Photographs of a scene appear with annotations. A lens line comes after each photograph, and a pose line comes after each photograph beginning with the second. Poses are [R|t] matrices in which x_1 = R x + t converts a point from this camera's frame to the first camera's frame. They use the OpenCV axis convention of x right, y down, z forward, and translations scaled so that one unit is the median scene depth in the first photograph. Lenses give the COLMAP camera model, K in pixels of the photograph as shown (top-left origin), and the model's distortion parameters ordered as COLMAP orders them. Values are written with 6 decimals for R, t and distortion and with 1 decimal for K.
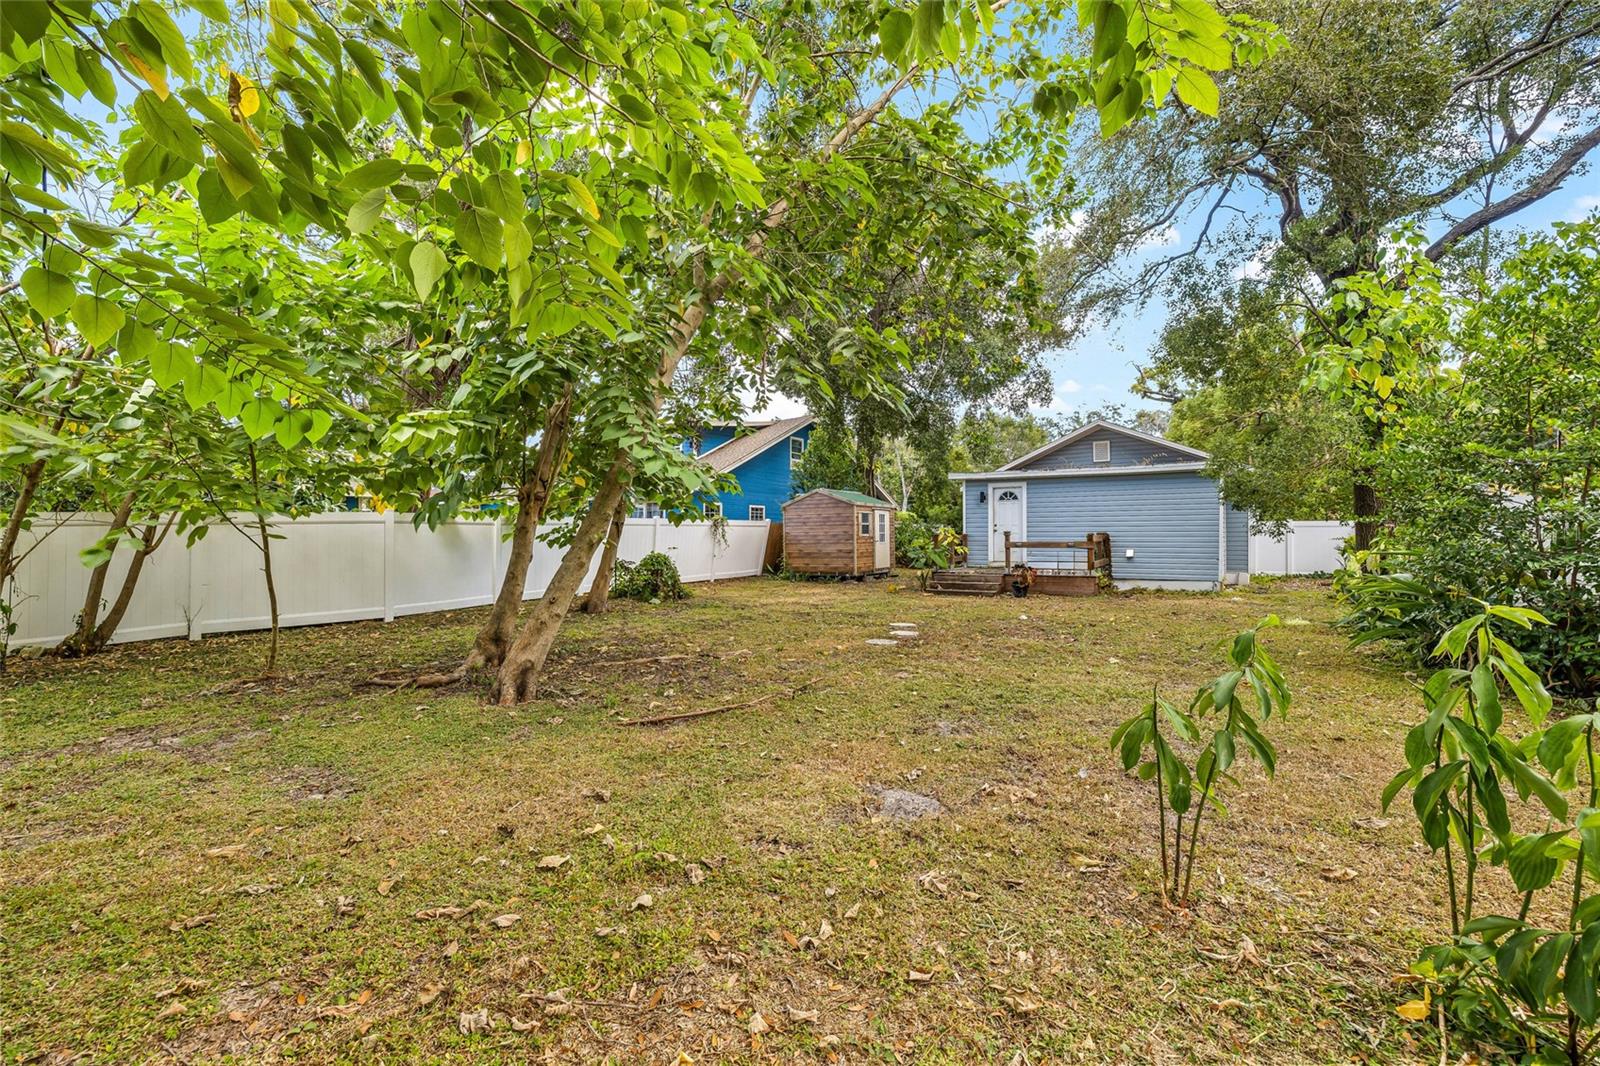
lens RADIAL K [[676.1, 0, 801.1], [0, 676.1, 532.2], [0, 0, 1]] dist [-0.003294, -0.000069]
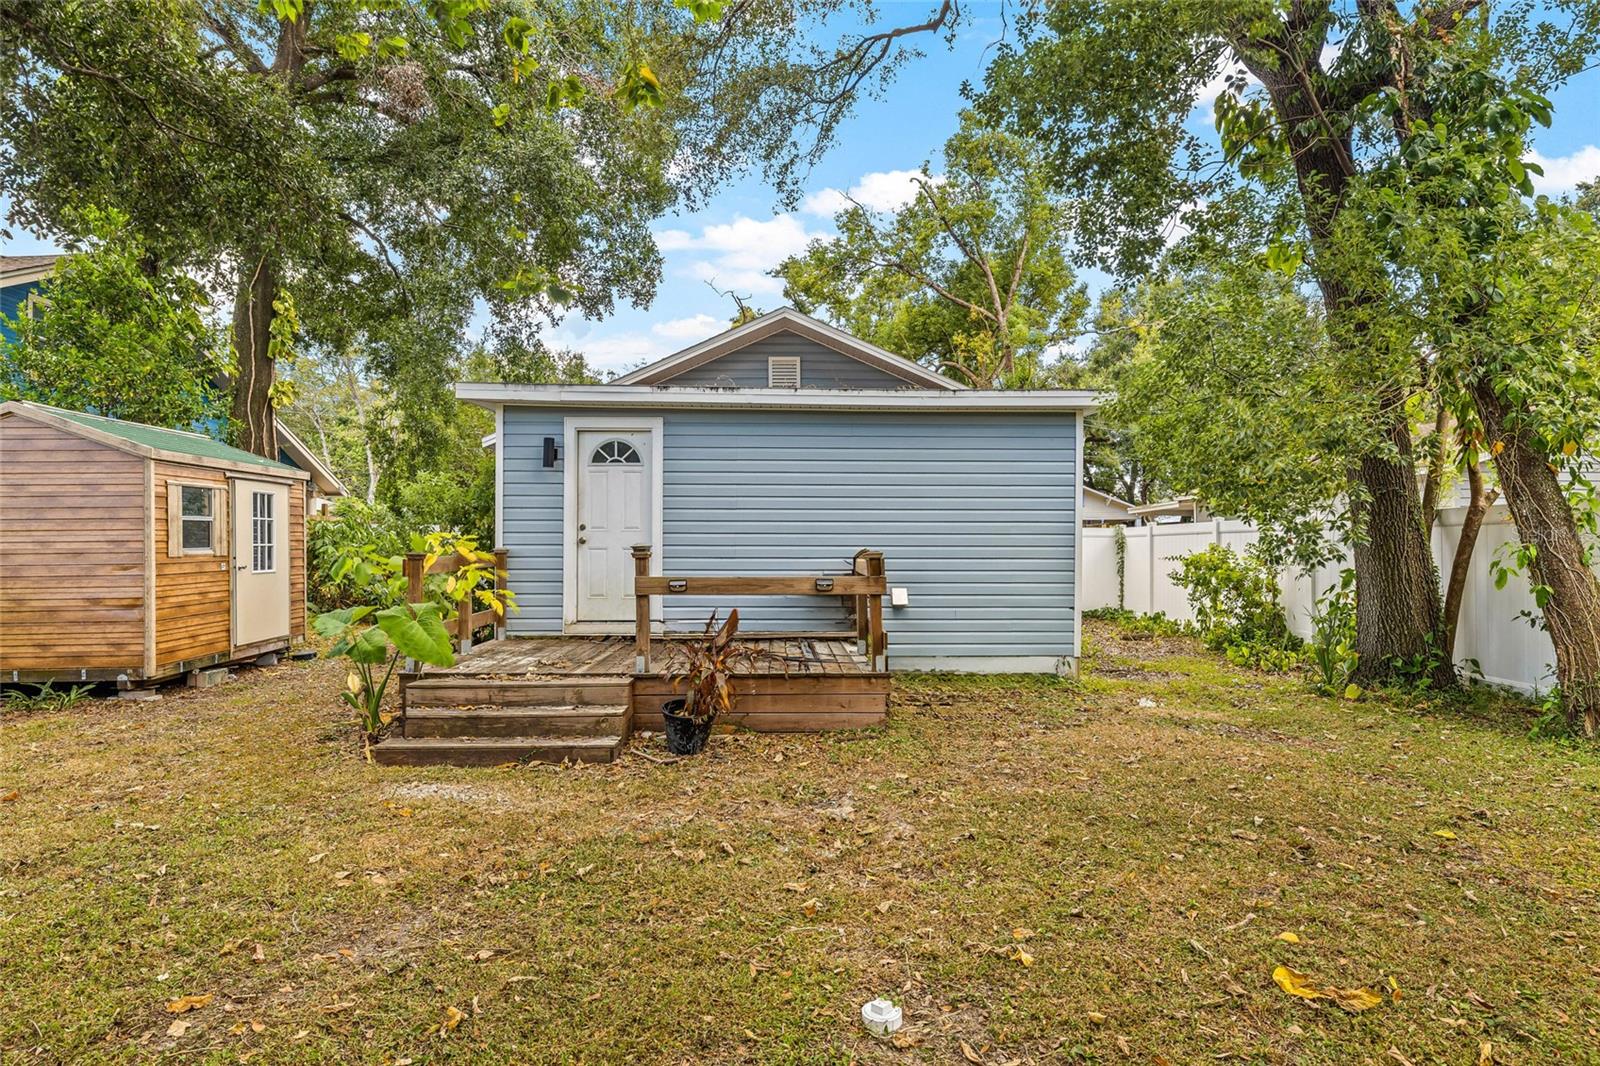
lens RADIAL K [[921.2, 0, 808.9], [0, 921.2, 539.9], [0, 0, 1]] dist [-0.000881, 0.000666]
pose [[0.831680, 0.004211, 0.555240, 0.102520], [-0.006680, 0.999975, 0.002422, -0.005100], [-0.555215, -0.005723, 0.831687, 0.487305]]
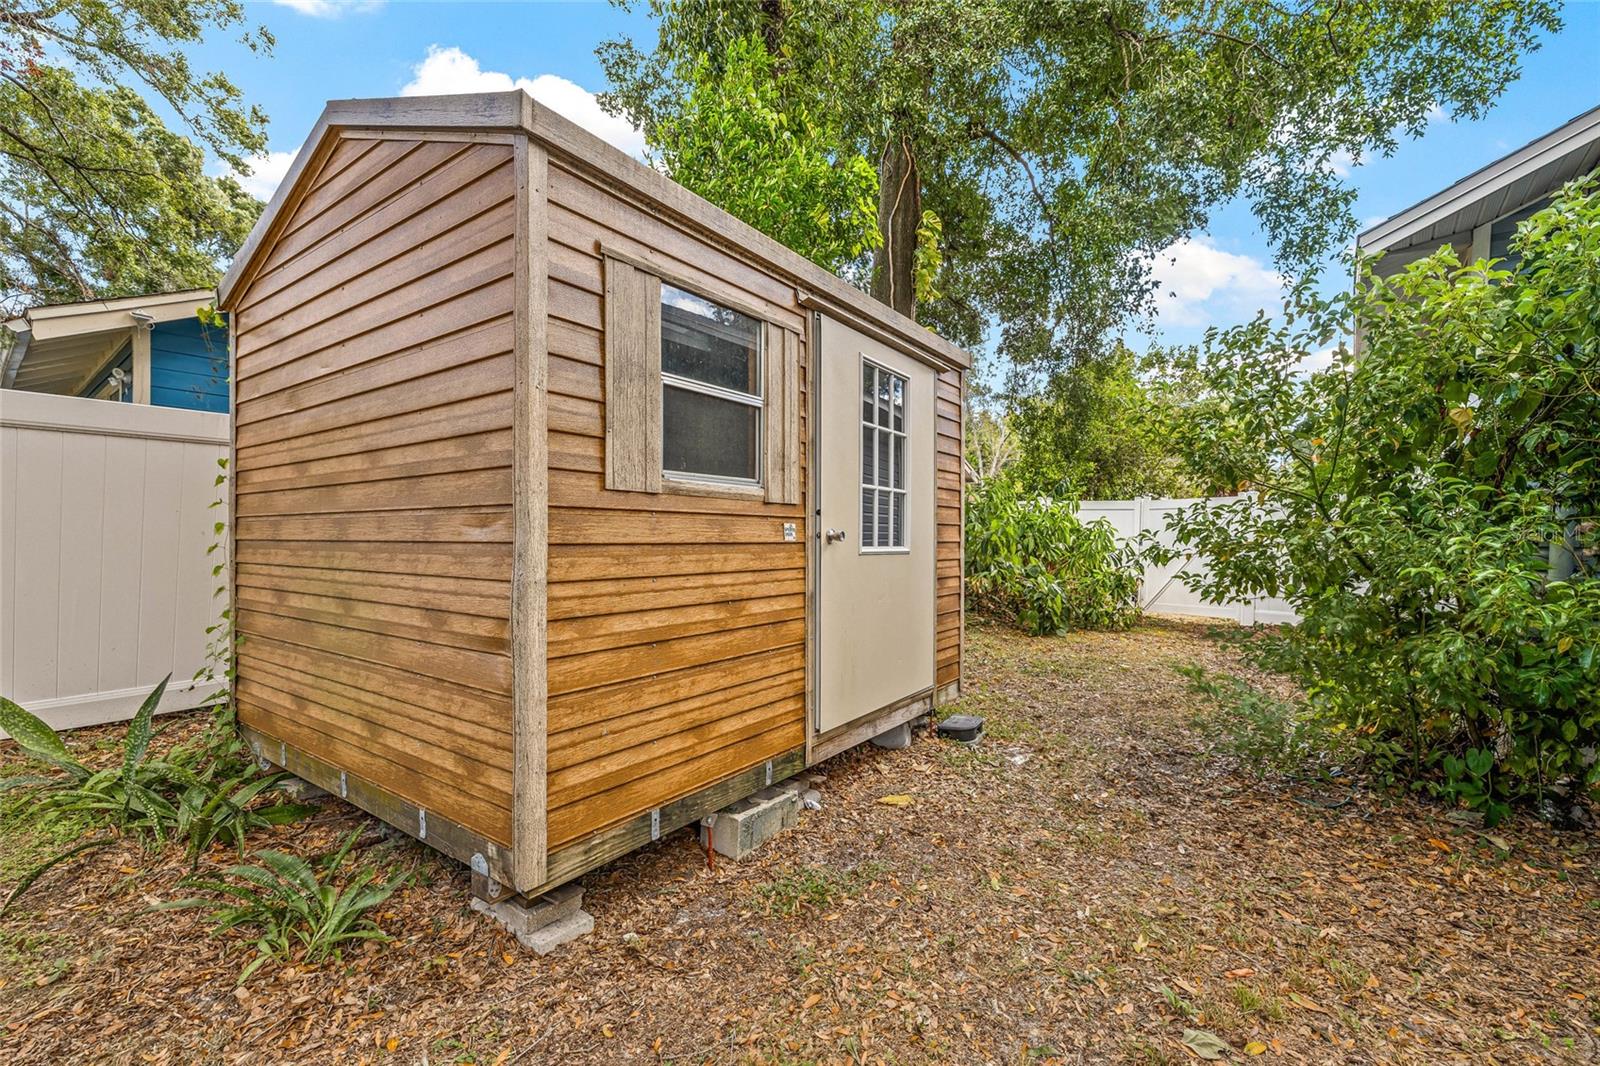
lens RADIAL K [[676.1, 0, 804.4], [0, 676.1, 543.2], [0, 0, 1]] dist [-0.003294, -0.000069]
pose [[0.994984, 0.015937, -0.098753, 0.134787], [-0.014822, 0.999818, 0.012012, 0.014343], [0.098927, -0.010488, 0.995039, 0.965514]]
